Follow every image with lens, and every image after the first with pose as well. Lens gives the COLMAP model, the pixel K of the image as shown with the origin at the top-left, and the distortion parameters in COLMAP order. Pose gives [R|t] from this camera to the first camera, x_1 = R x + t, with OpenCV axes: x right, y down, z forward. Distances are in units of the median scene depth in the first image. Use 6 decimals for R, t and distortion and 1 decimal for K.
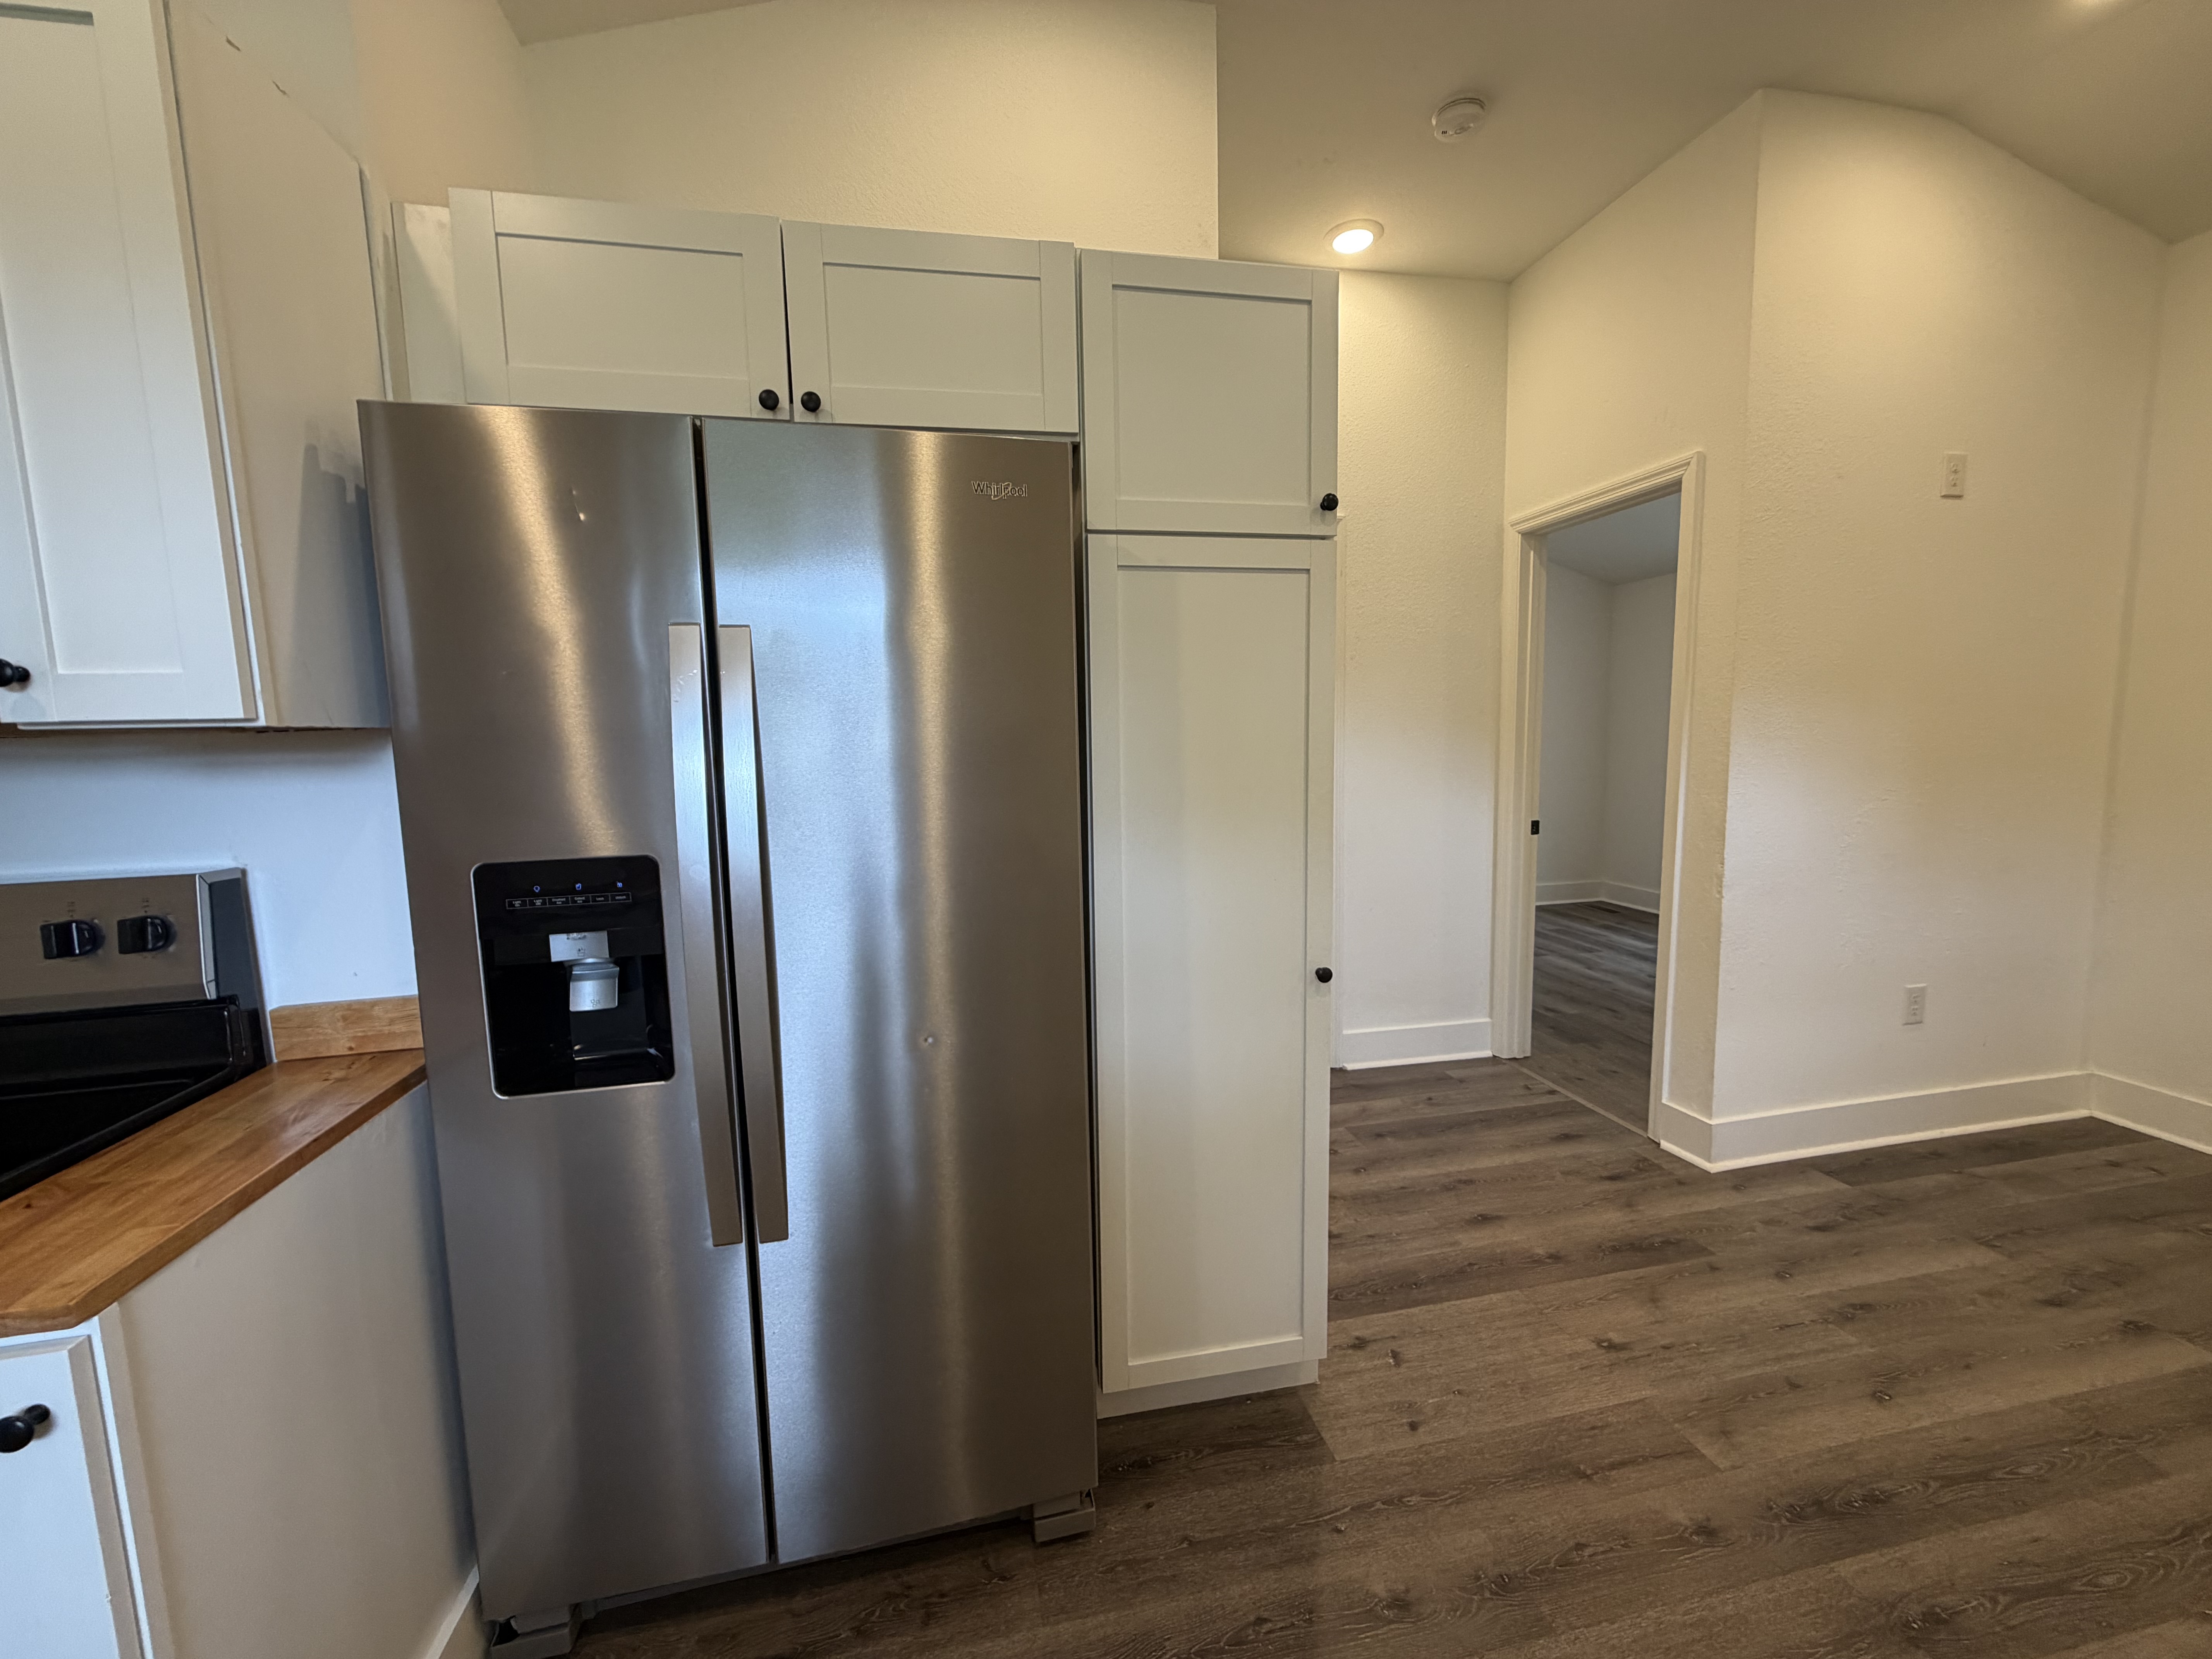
lens RADIAL K [[878.0, 0, 1098.8], [0, 878.0, 830.0], [0, 0, 1]] dist [-0.000673, 0.000653]
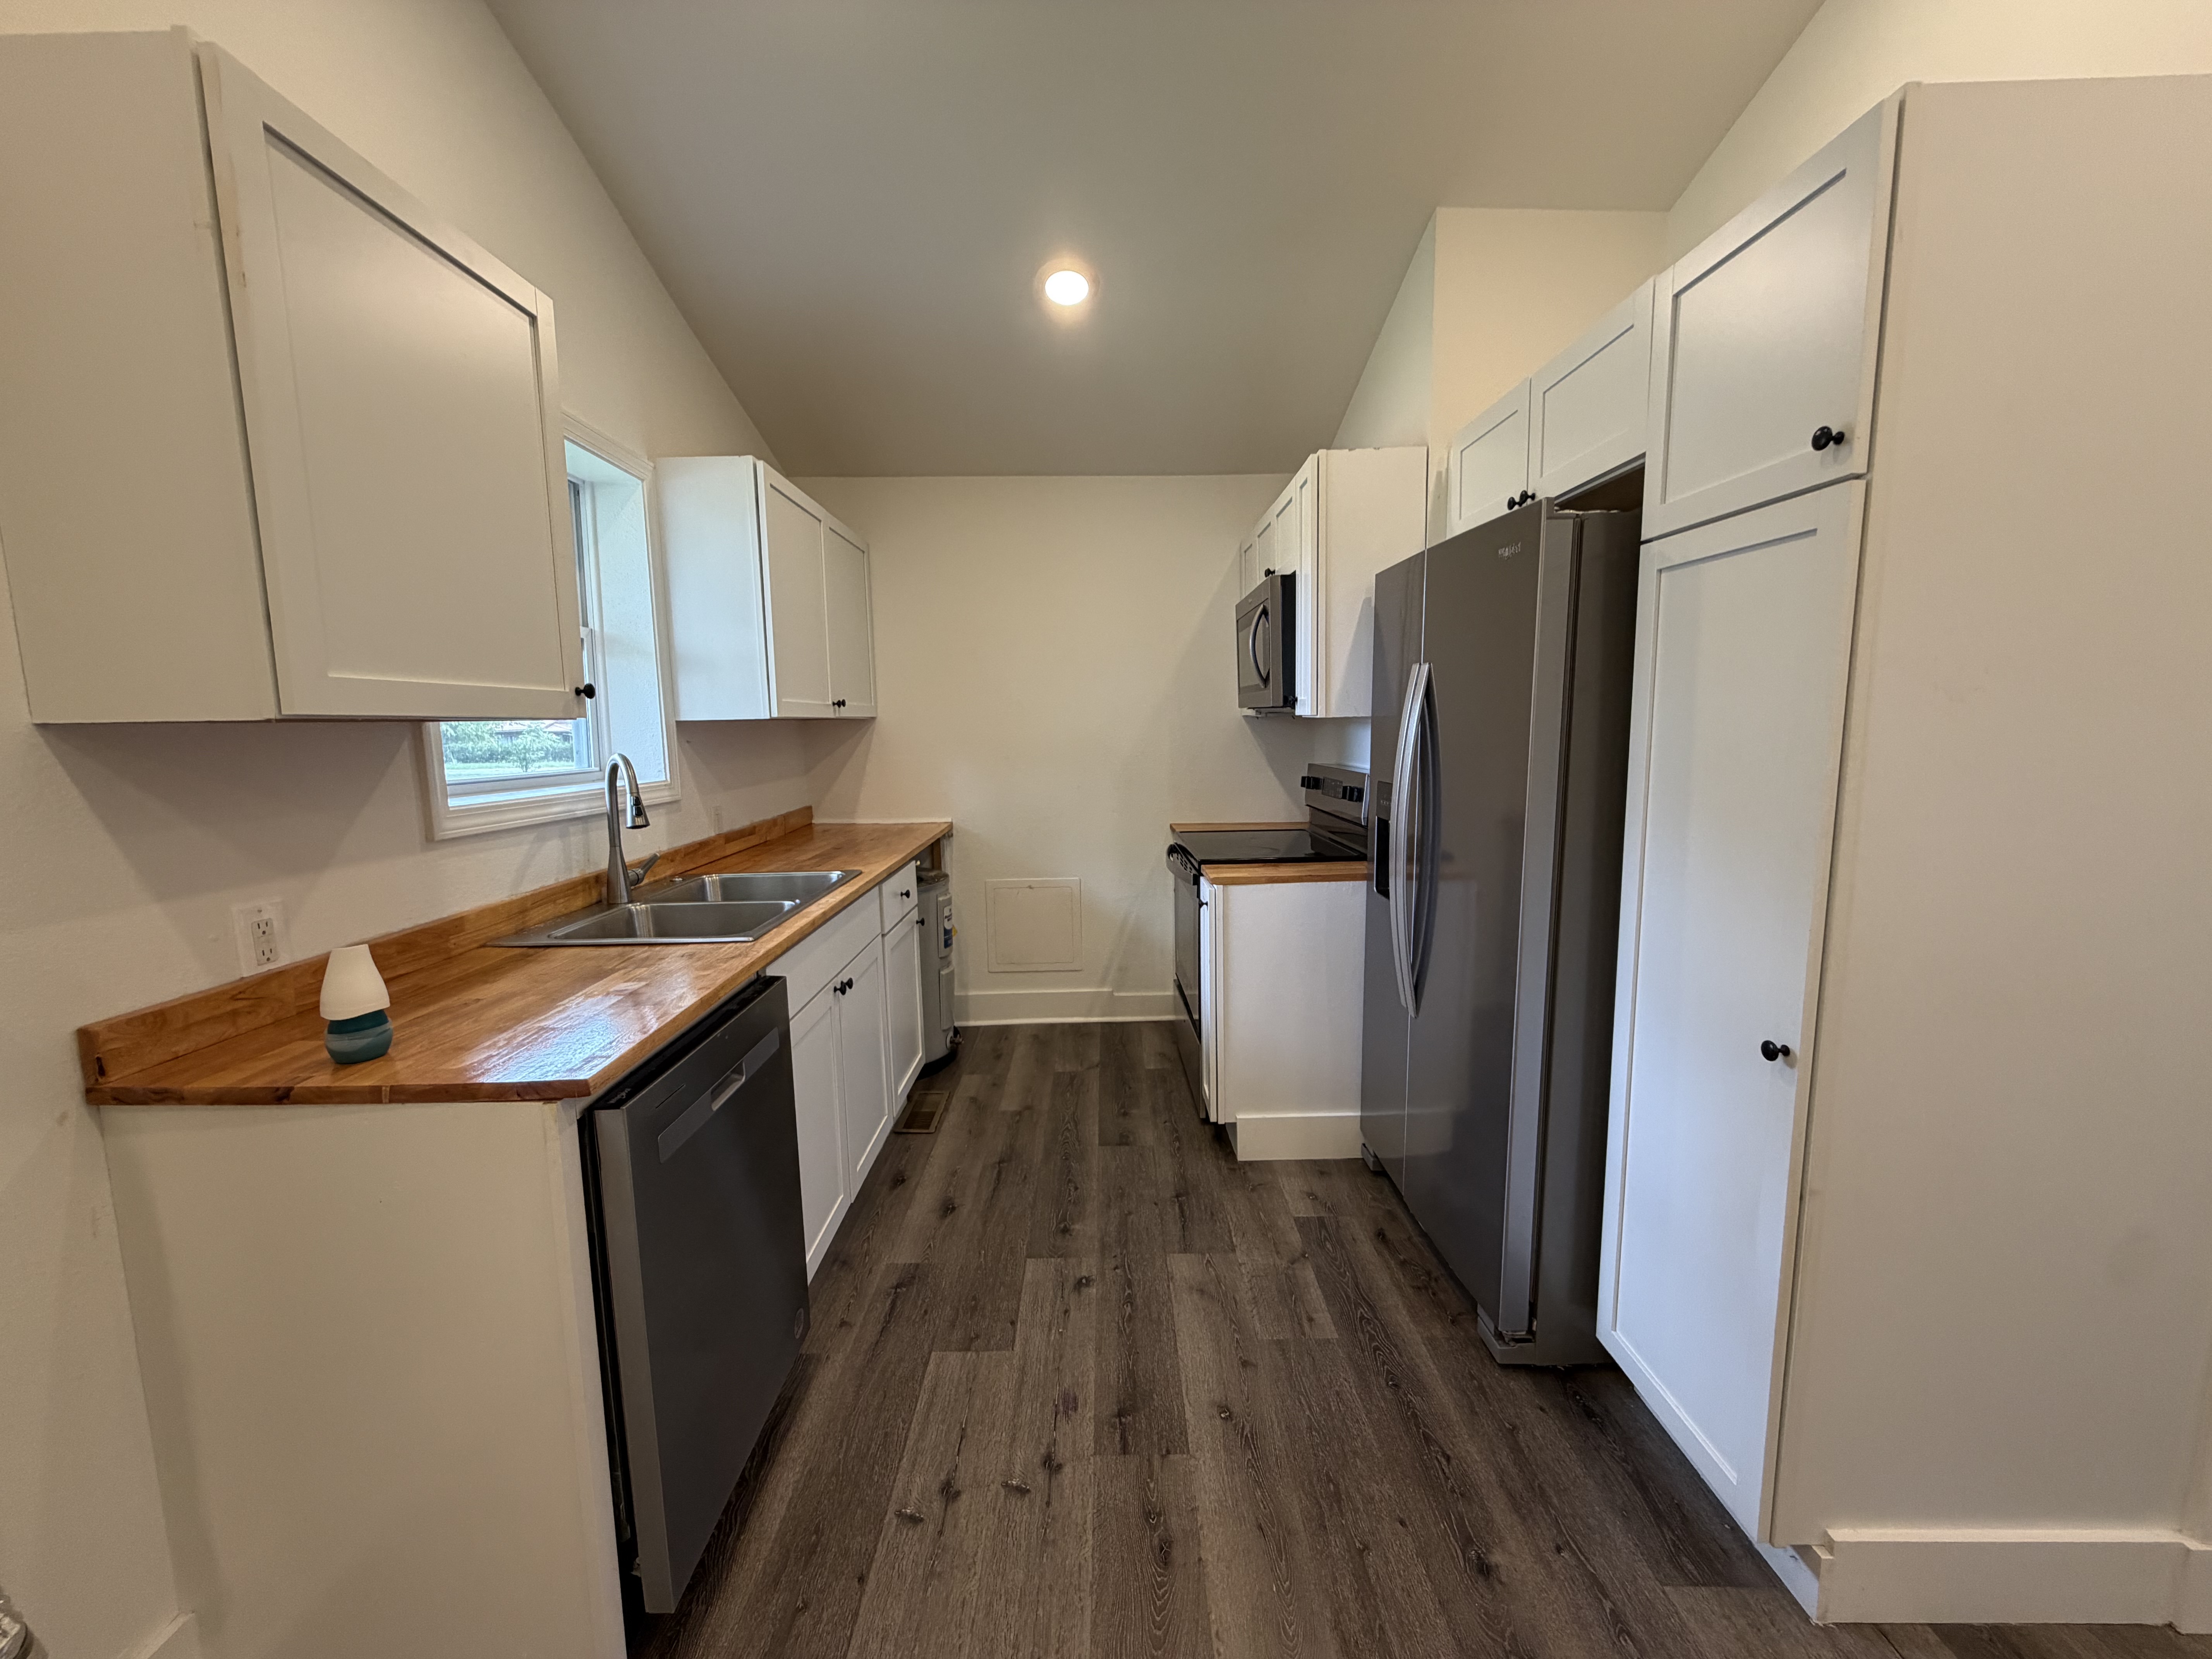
lens RADIAL K [[876.1, 0, 1098.2], [0, 876.1, 829.5], [0, 0, 1]] dist [-0.000220, -0.000036]
pose [[-0.204404, 0.150703, -0.967217, 1.281233], [-0.083296, 0.981817, 0.170580, -0.128652], [0.975336, 0.115432, -0.188134, 0.621615]]
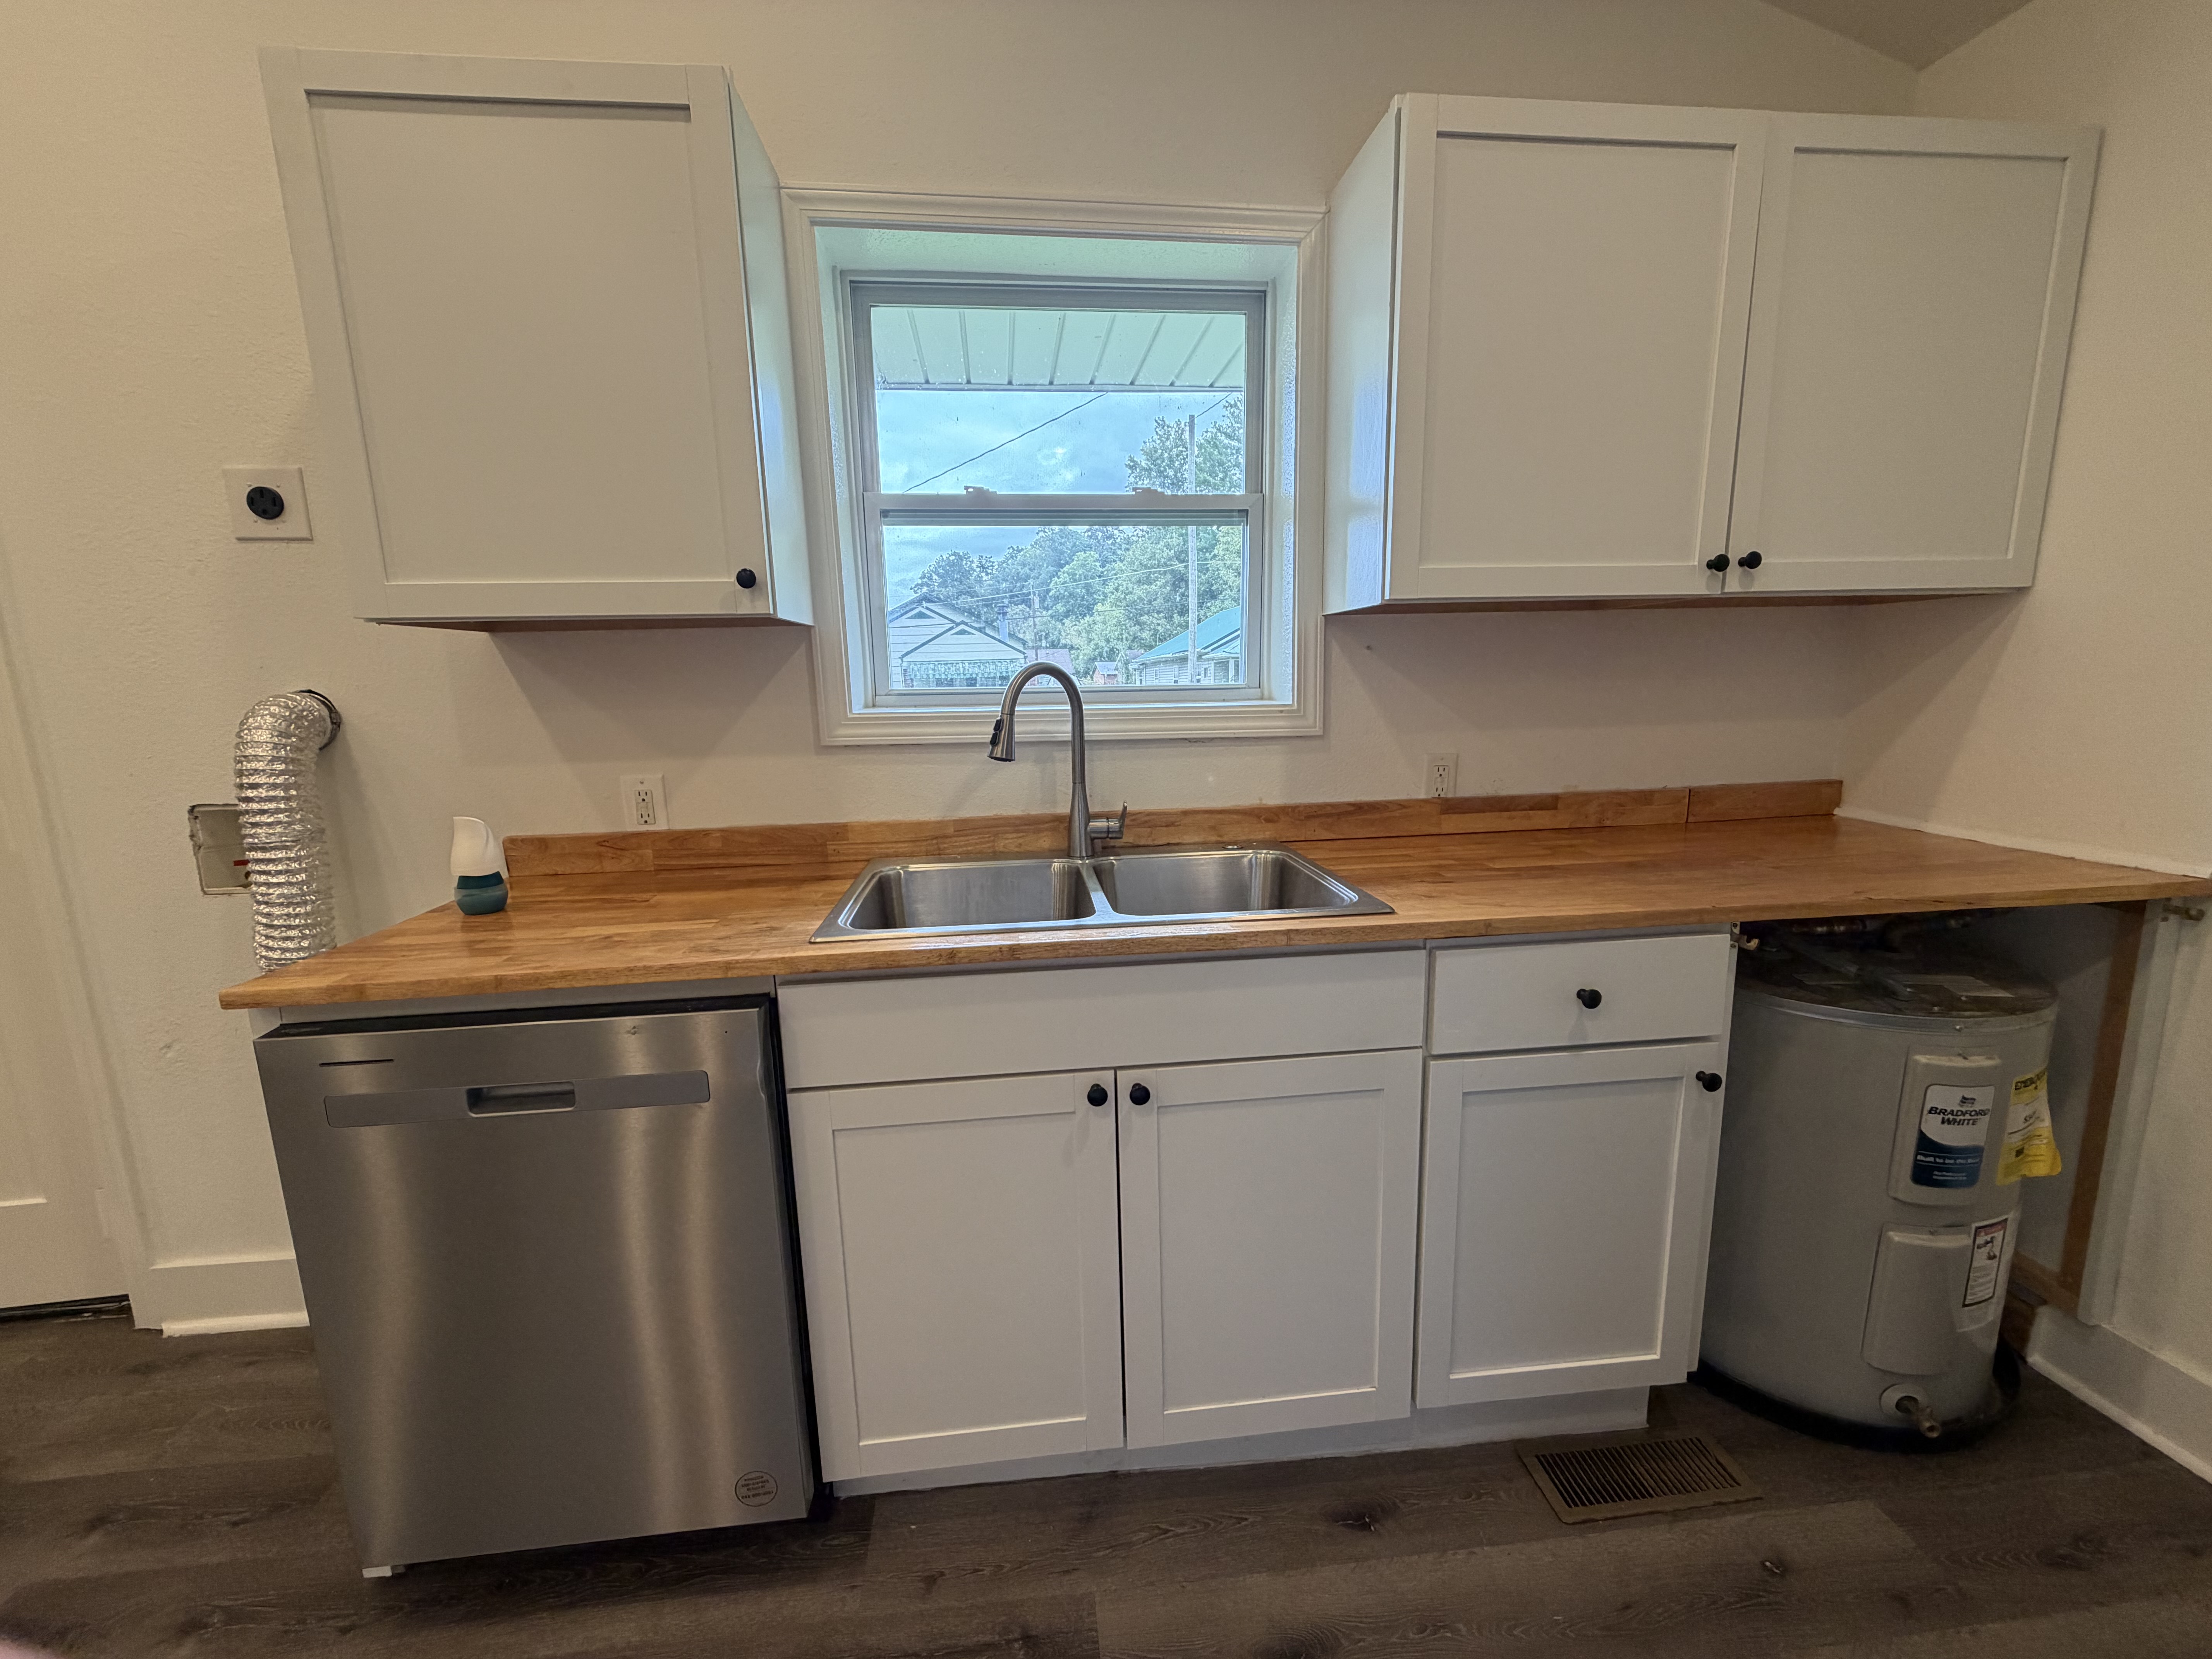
lens RADIAL K [[876.1, 0, 1098.2], [0, 876.1, 829.5], [0, 0, 1]] dist [-0.000220, -0.000036]
pose [[-0.993856, 0.031474, 0.106112, -0.215444], [0.060040, 0.958709, 0.277979, -0.034402], [-0.092981, 0.282642, -0.954708, 0.665570]]
